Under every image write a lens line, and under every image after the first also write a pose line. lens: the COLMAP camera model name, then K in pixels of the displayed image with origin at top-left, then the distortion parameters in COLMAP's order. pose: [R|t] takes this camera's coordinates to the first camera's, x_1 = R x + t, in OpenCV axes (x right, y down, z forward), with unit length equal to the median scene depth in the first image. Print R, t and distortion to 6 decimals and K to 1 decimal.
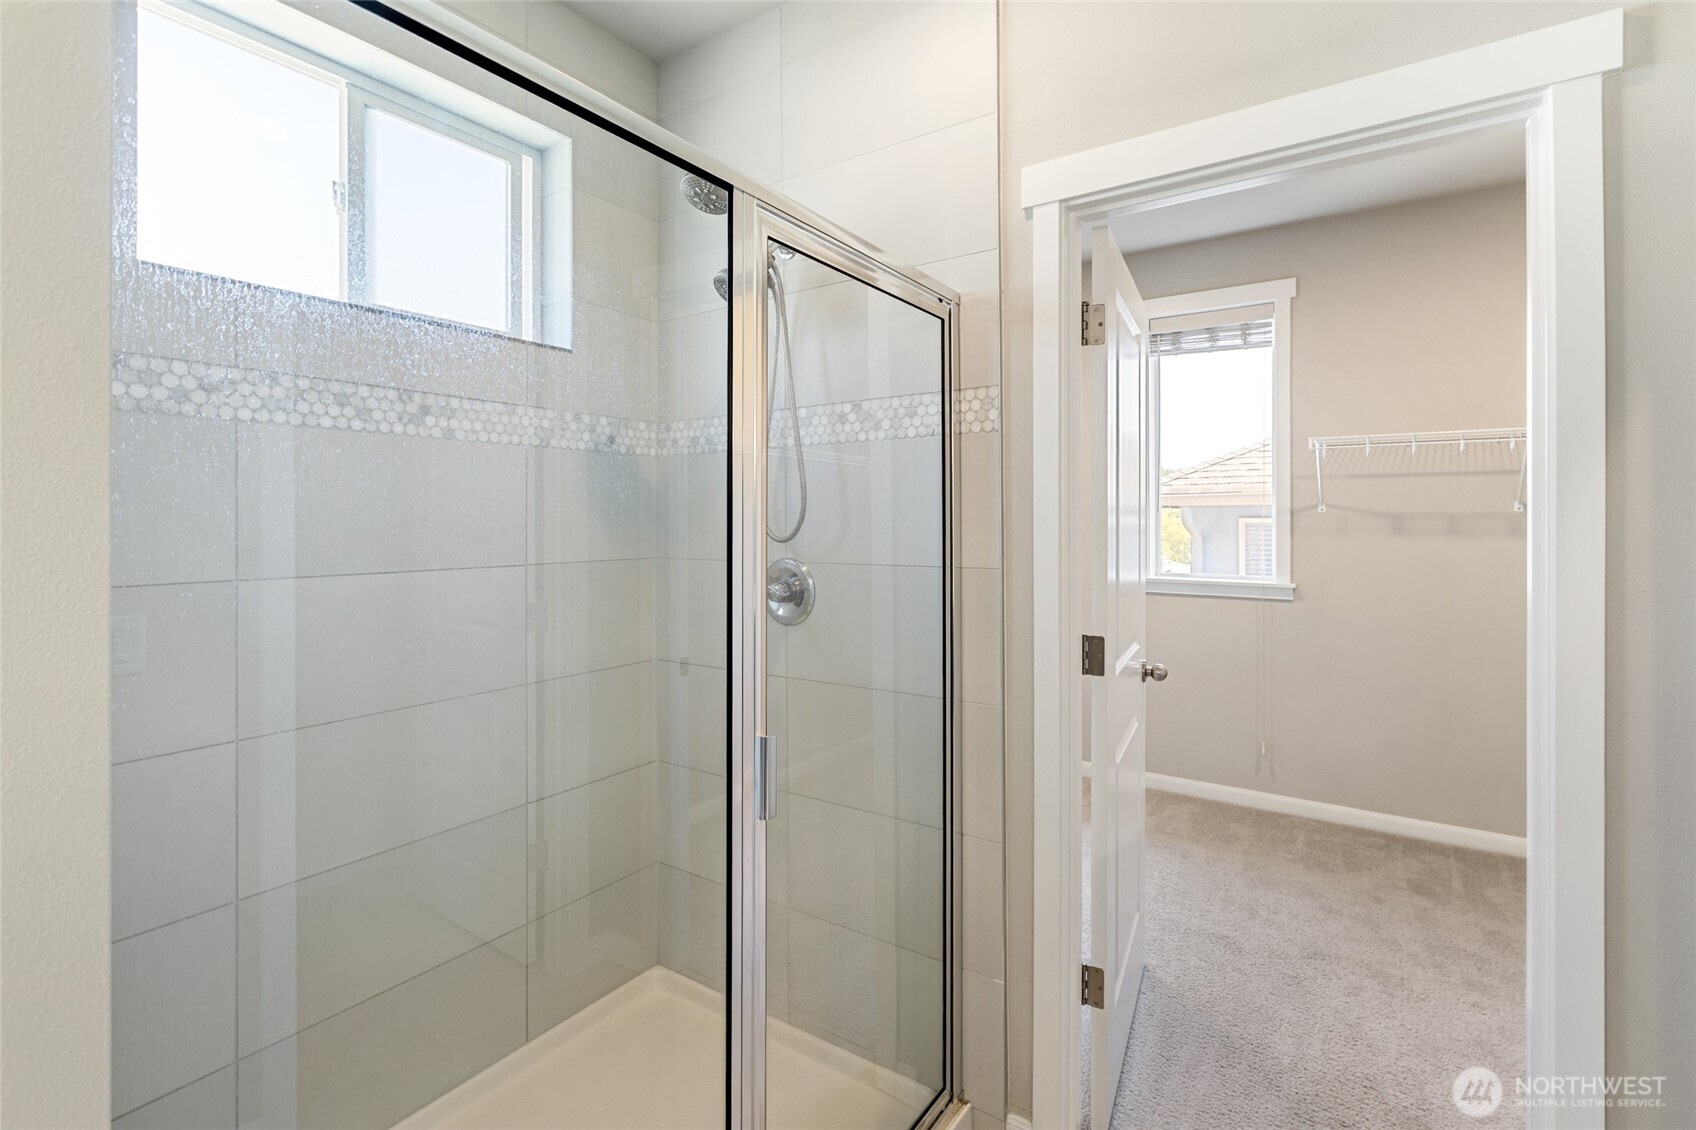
lens RADIAL K [[770.4, 0, 853.4], [0, 770.4, 516.6], [0, 0, 1]] dist [0.000621, -0.000534]
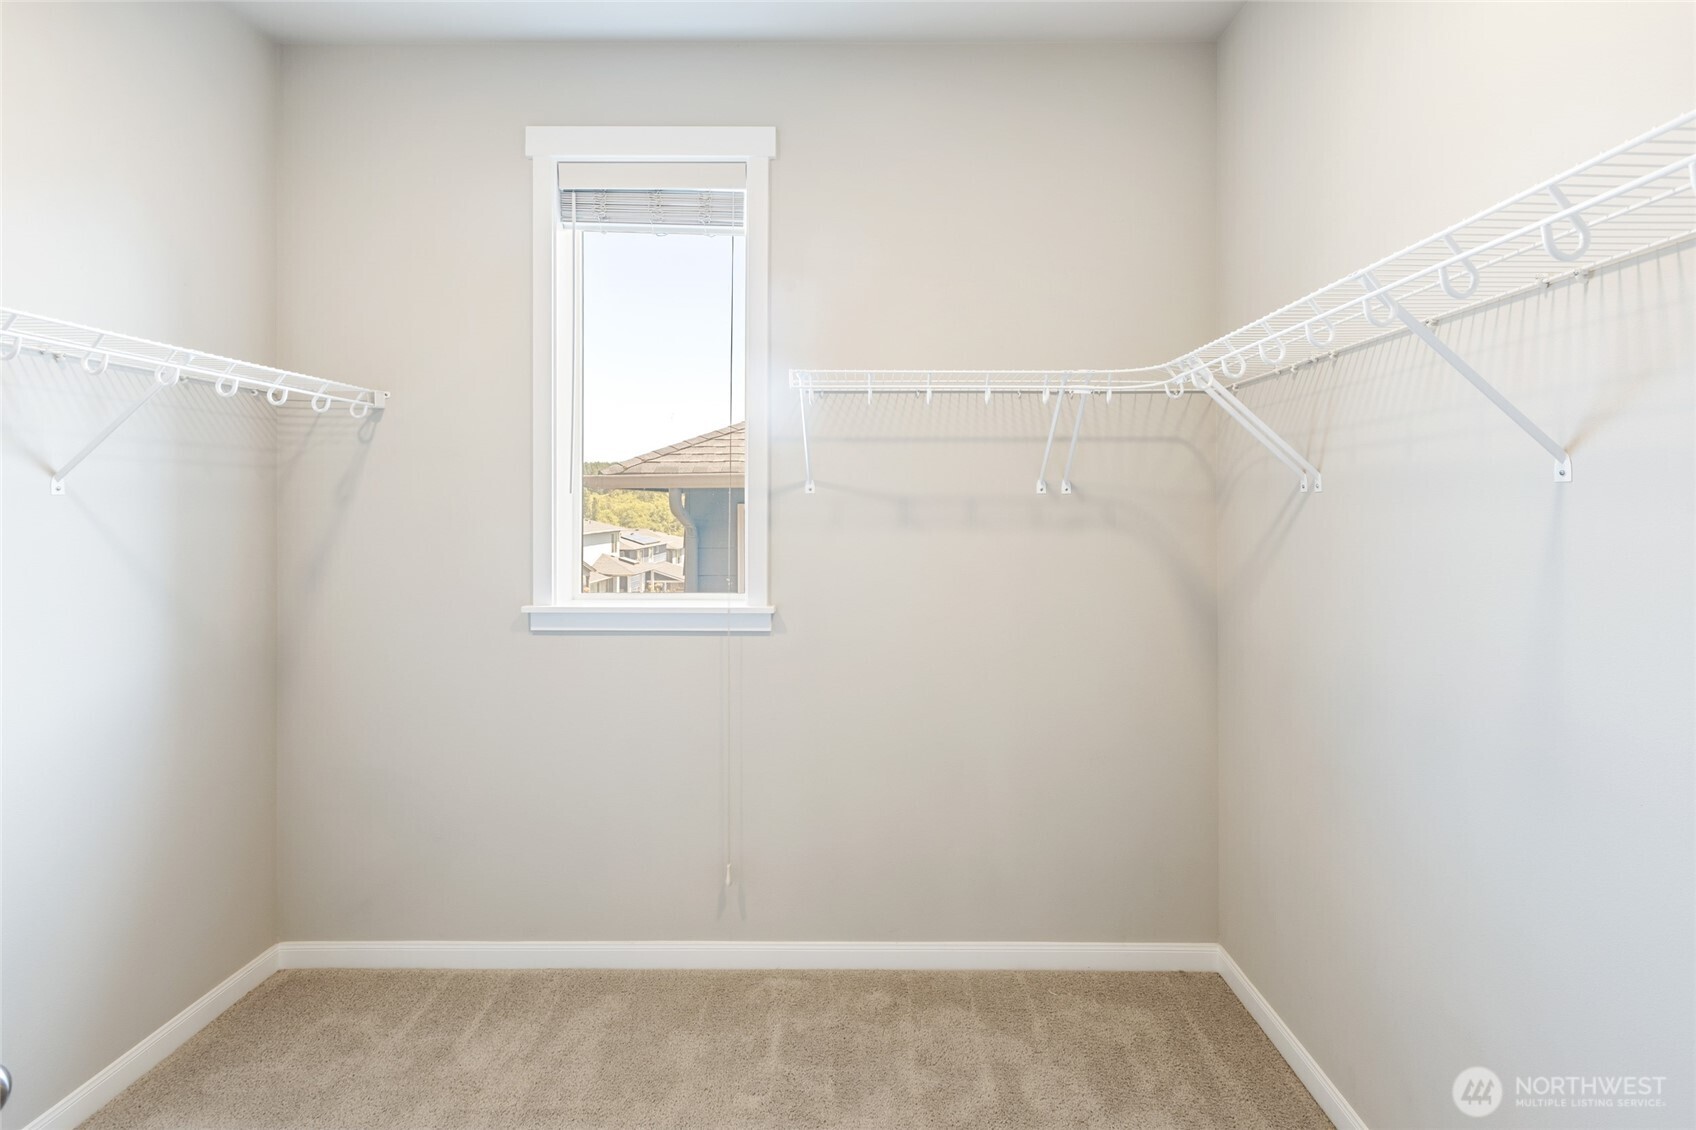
lens RADIAL K [[770.4, 0, 853.4], [0, 770.4, 516.6], [0, 0, 1]] dist [0.000621, -0.000534]
pose [[0.837784, -0.007373, 0.545953, 0.330513], [-0.002026, 0.999860, 0.016612, 0.003174], [-0.545999, -0.015023, 0.837651, 0.507293]]
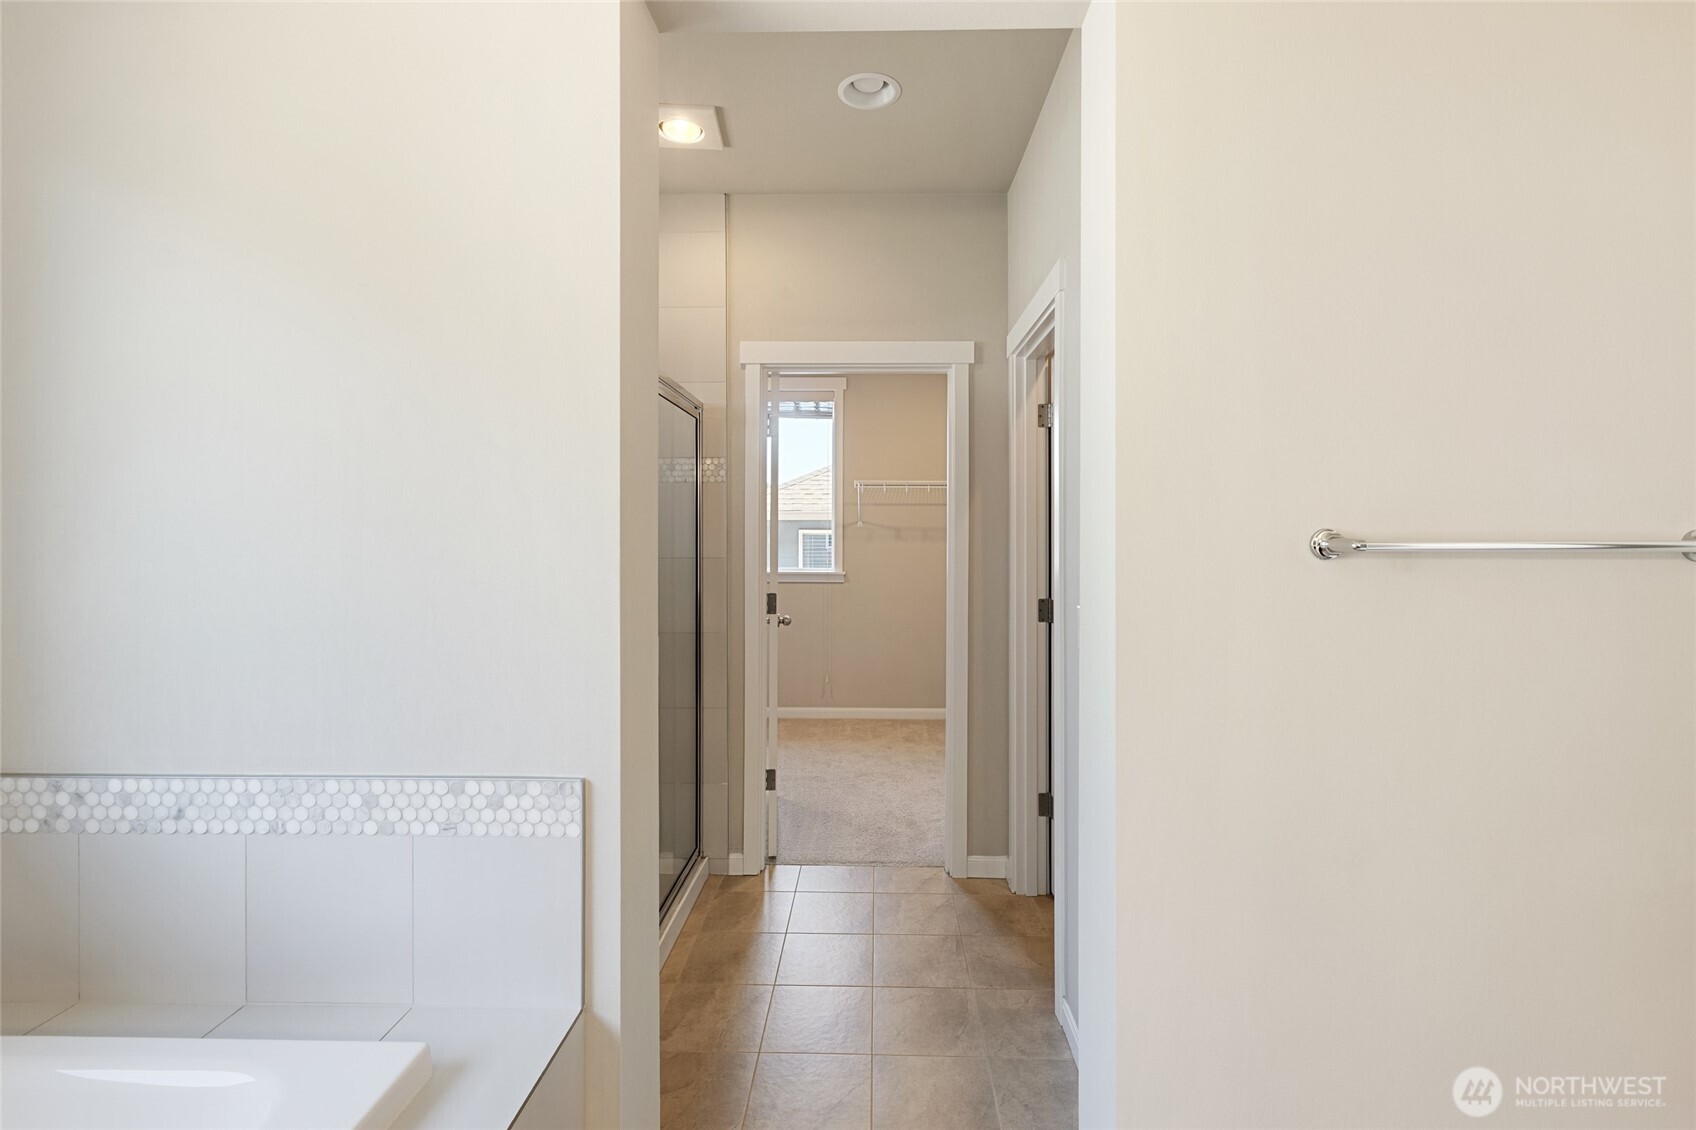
lens RADIAL K [[770.4, 0, 853.4], [0, 770.4, 516.6], [0, 0, 1]] dist [0.000621, -0.000534]
pose [[0.843587, 0.012763, 0.536841, -0.305533], [-0.005906, 0.999878, -0.014490, -0.003211], [-0.536961, 0.009053, 0.843559, -0.400011]]
